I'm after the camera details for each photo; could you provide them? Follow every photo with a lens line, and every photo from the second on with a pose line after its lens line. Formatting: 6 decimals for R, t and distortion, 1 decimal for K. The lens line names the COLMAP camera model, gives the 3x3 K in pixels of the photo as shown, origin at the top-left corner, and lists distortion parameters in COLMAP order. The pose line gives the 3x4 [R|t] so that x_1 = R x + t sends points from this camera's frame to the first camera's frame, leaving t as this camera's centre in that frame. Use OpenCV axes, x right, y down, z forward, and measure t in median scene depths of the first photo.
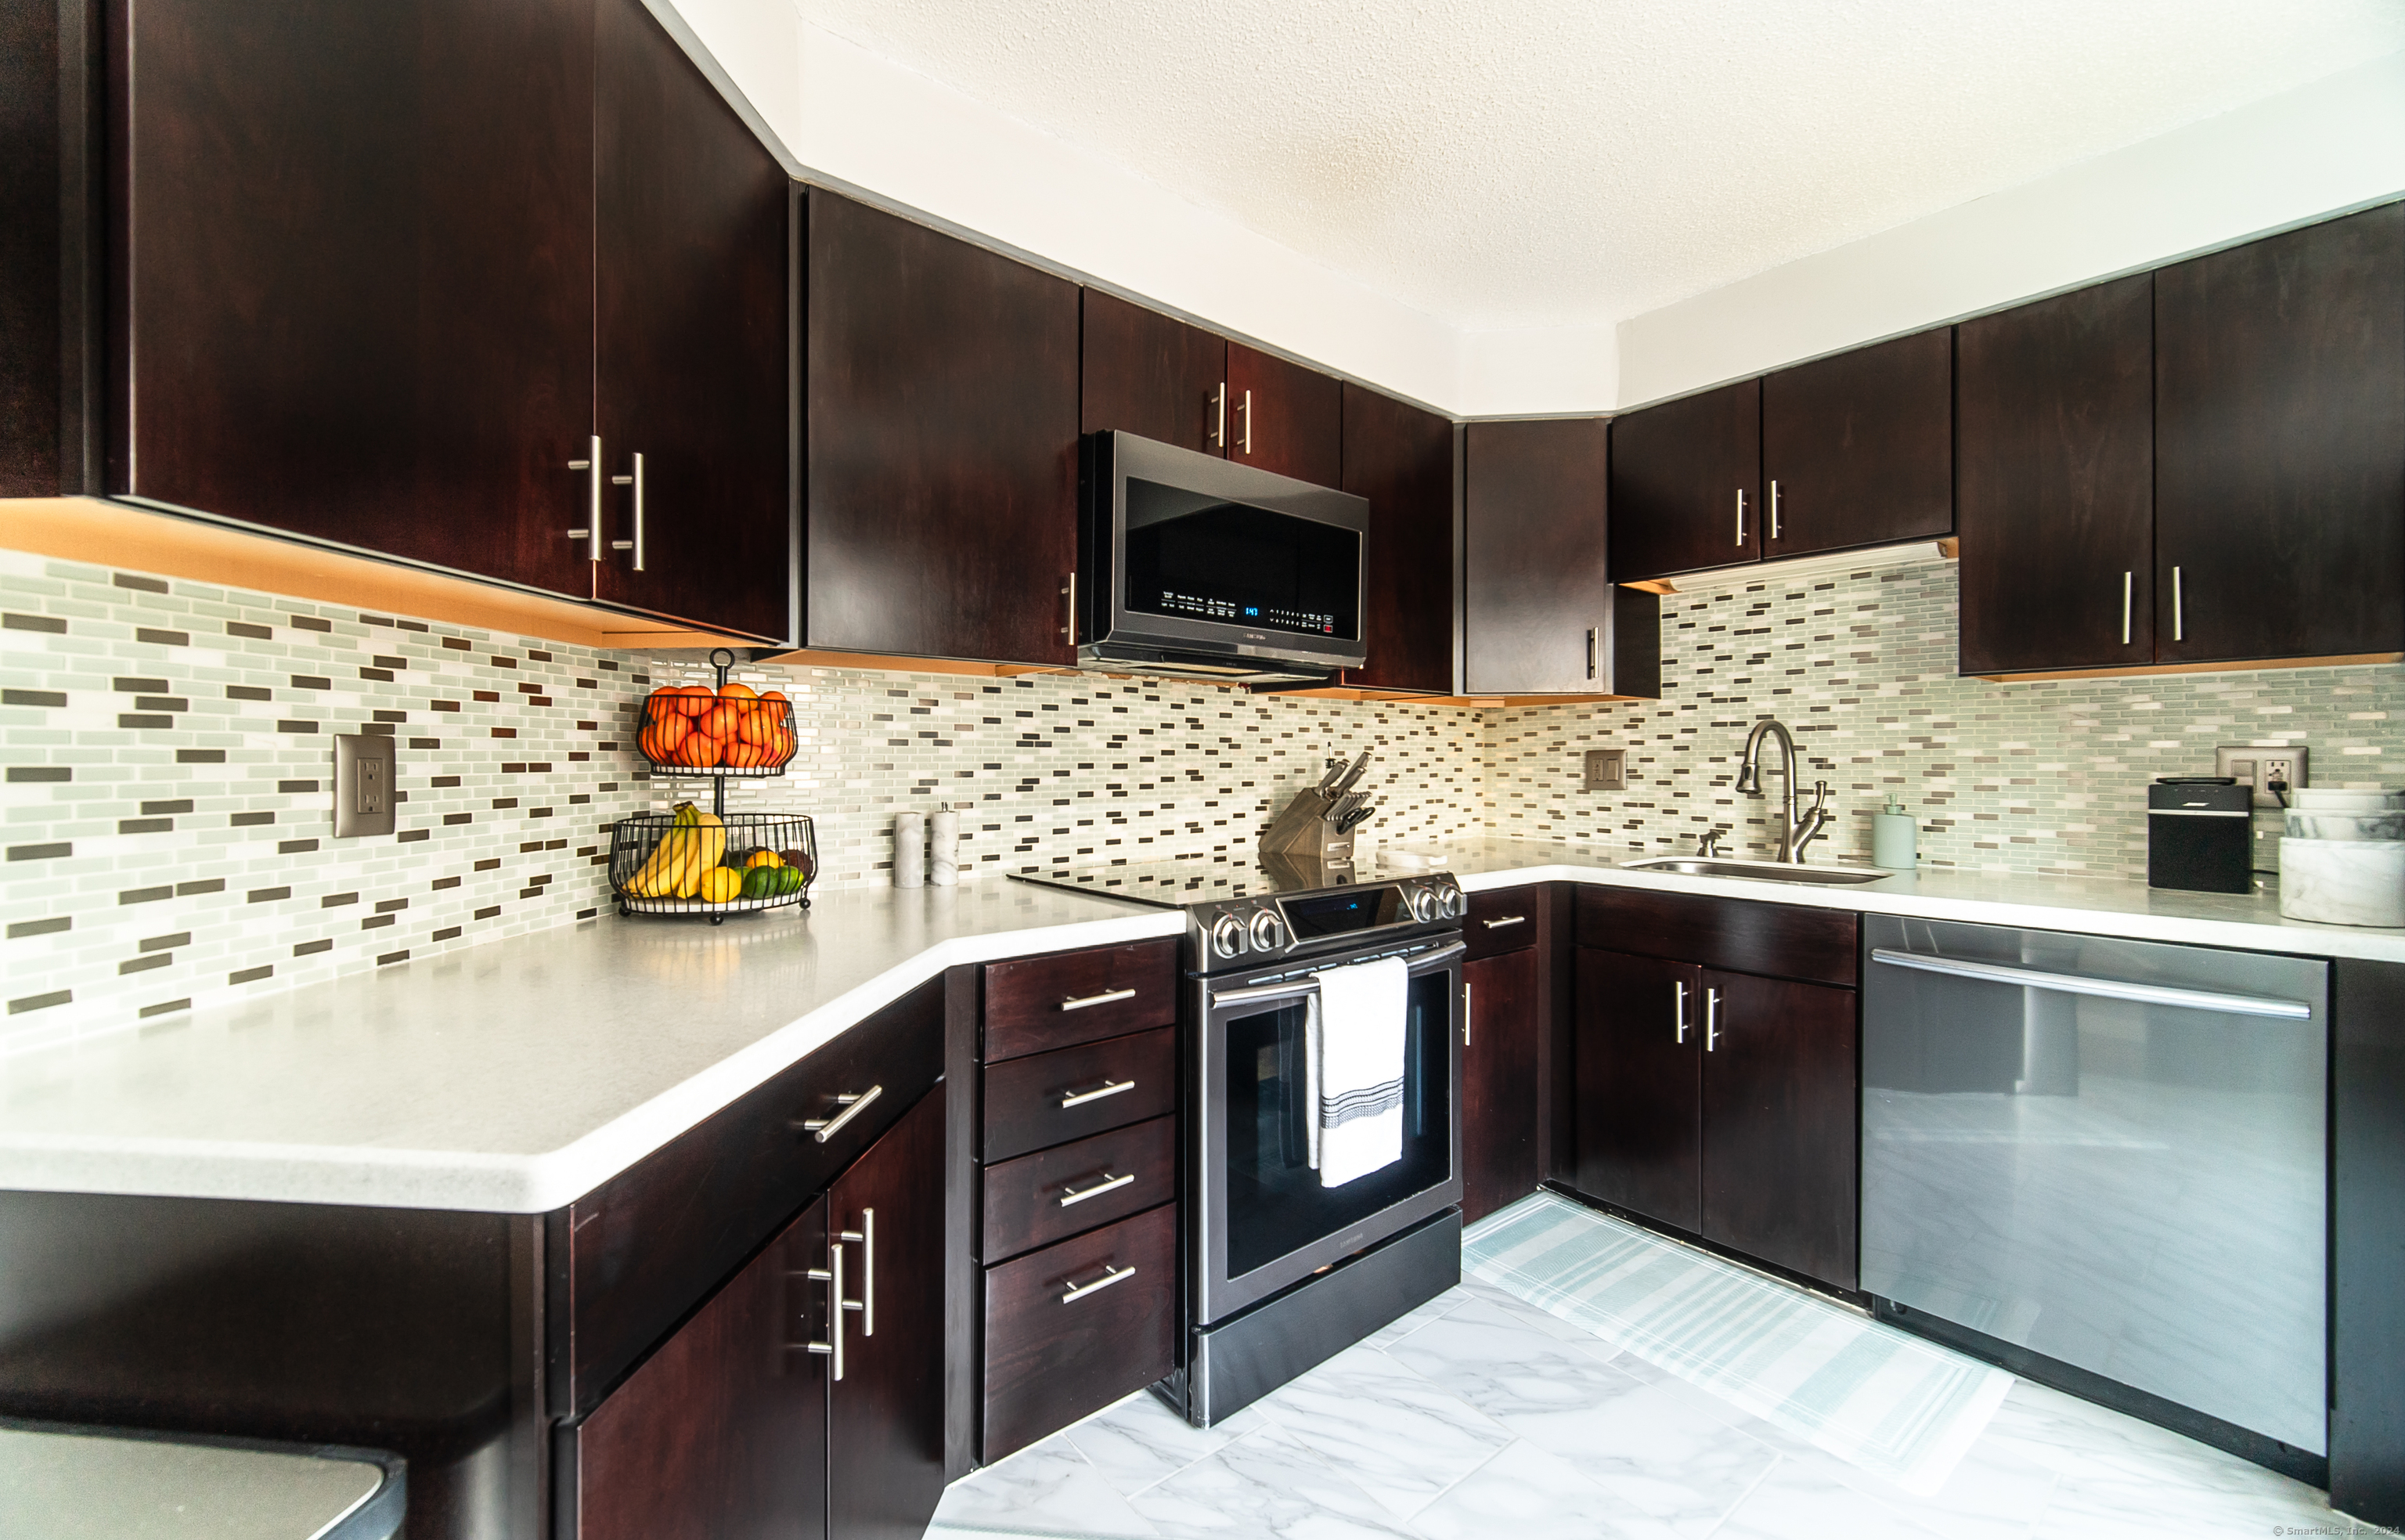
lens RADIAL K [[988.6, 0, 1182.3], [0, 988.6, 756.4], [0, 0, 1]] dist [0.001507, -0.000336]
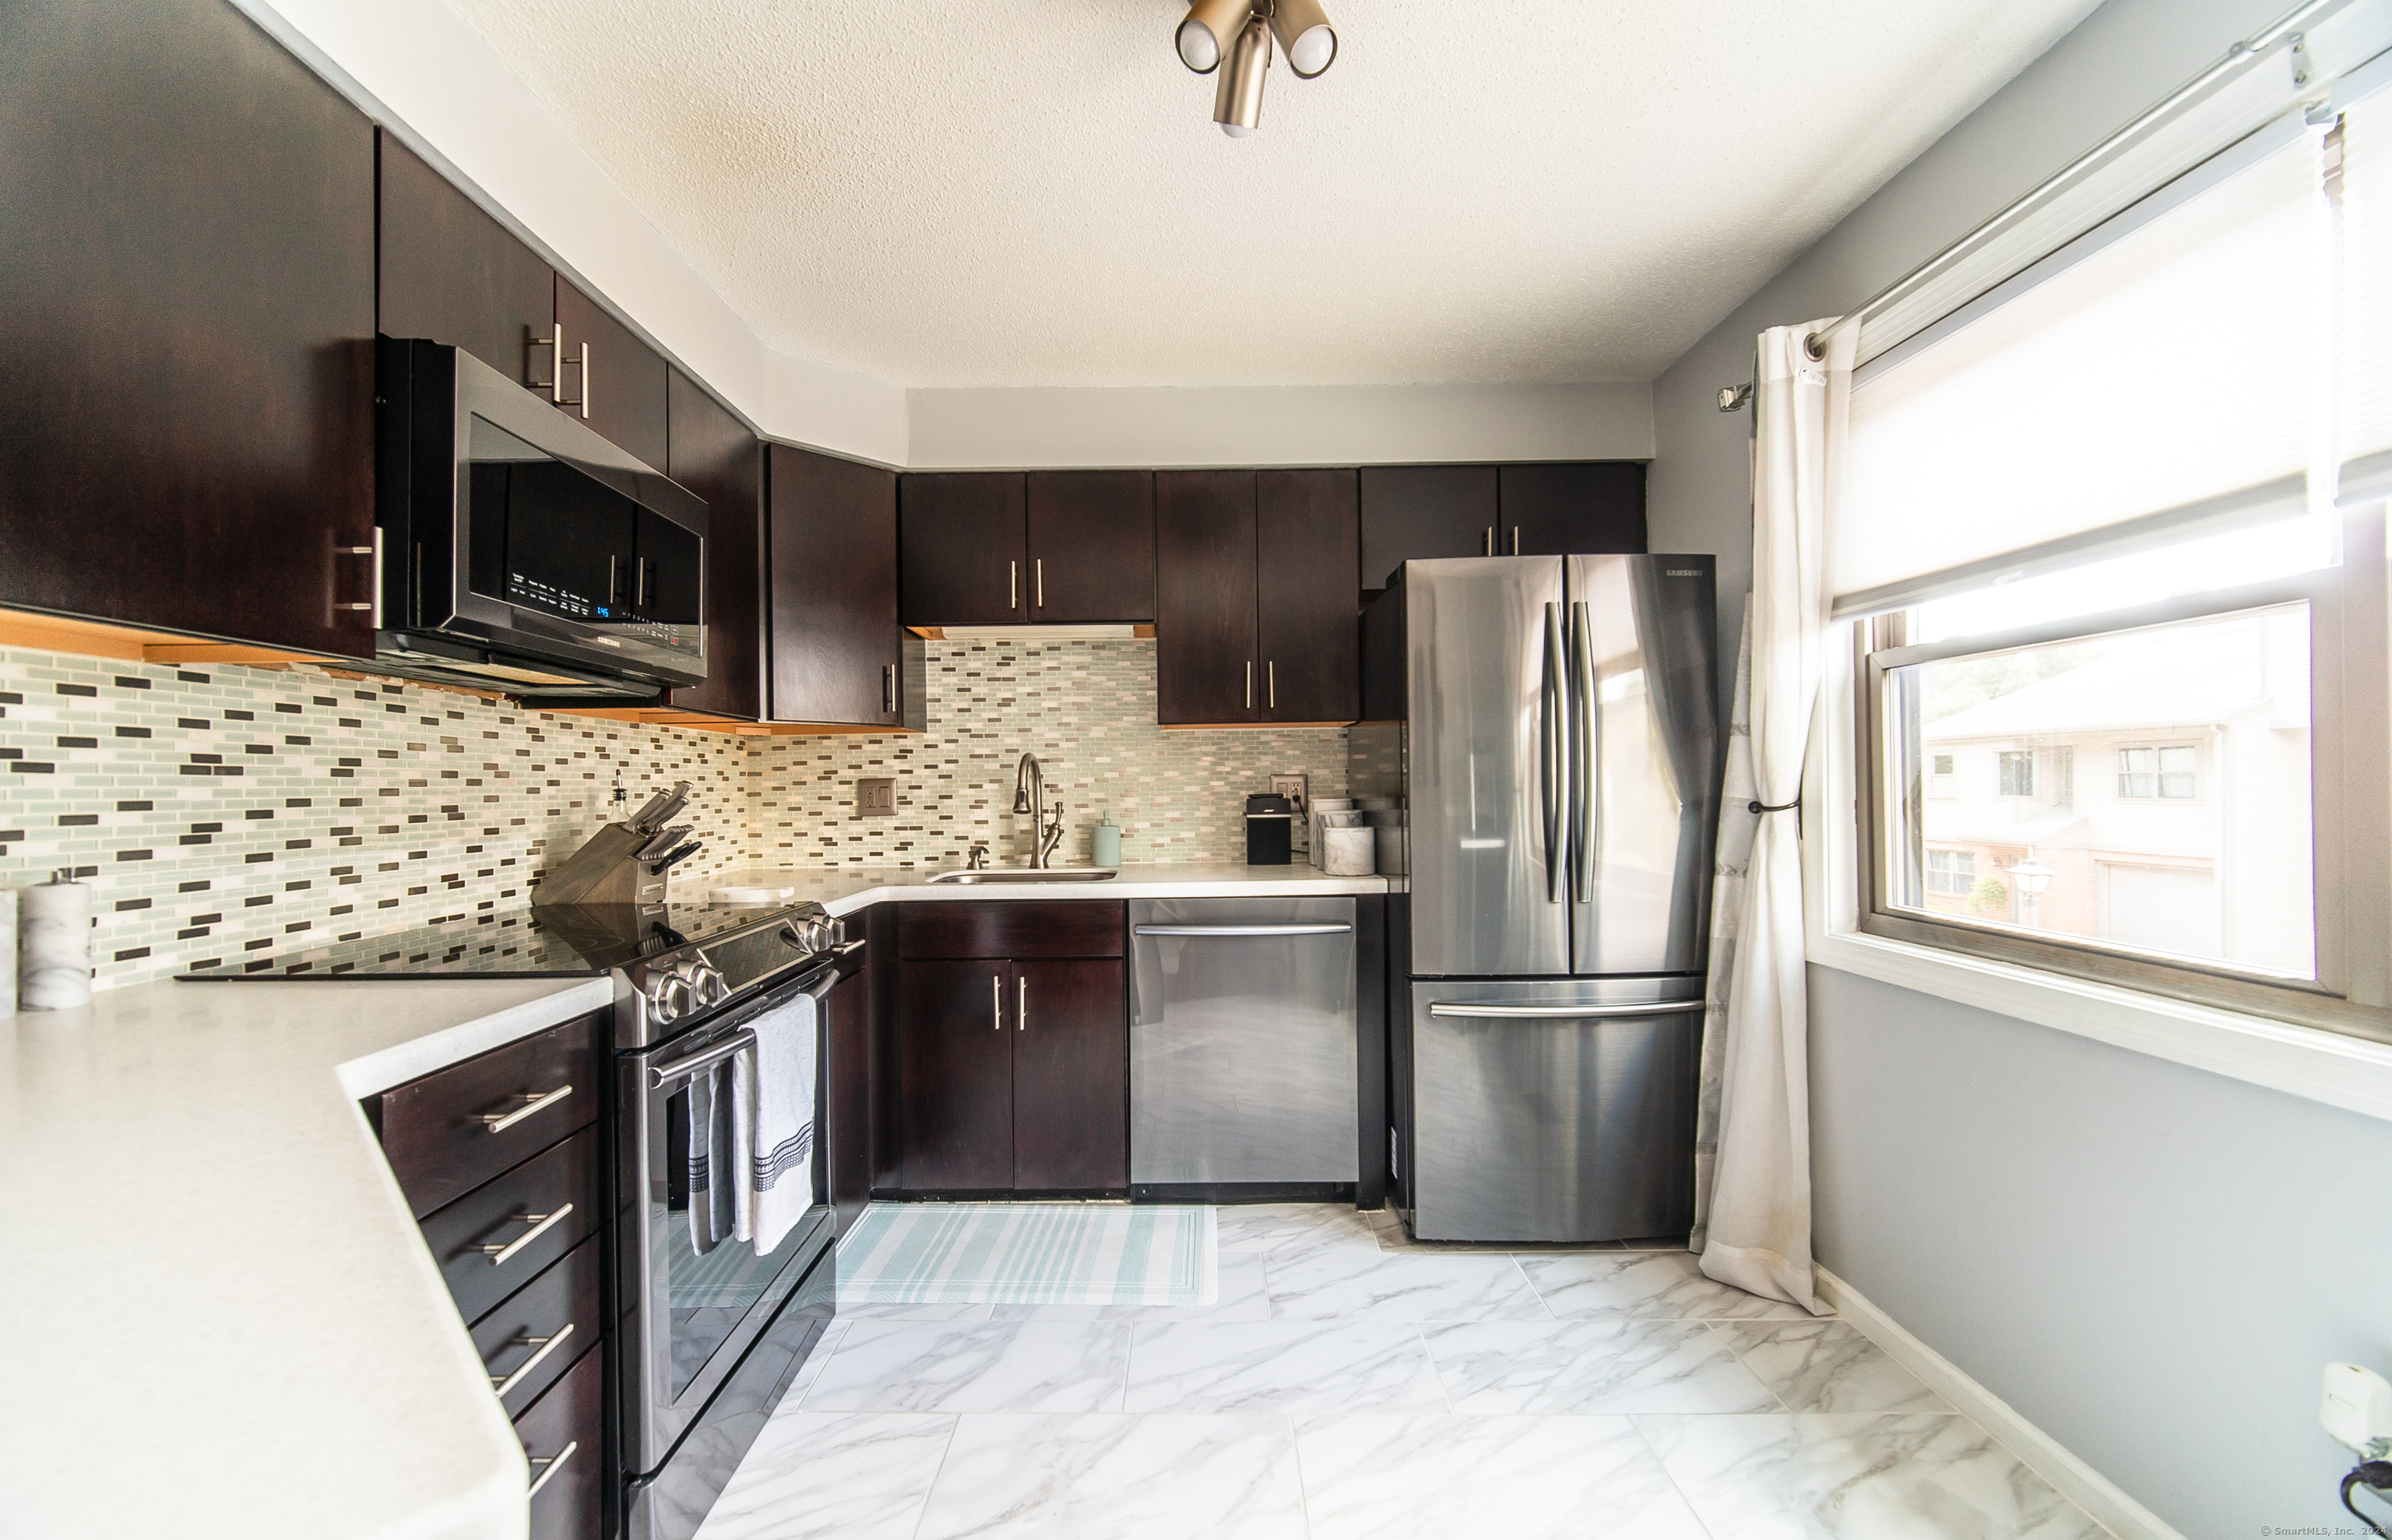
lens RADIAL K [[983.1, 0, 1172.9], [0, 983.1, 778.2], [0, 0, 1]] dist [0.001507, -0.000336]
pose [[0.630474, -0.002306, 0.776207, -0.258138], [0.009522, 0.999943, -0.004764, 0.001745], [-0.776152, 0.010395, 0.630460, 0.102724]]
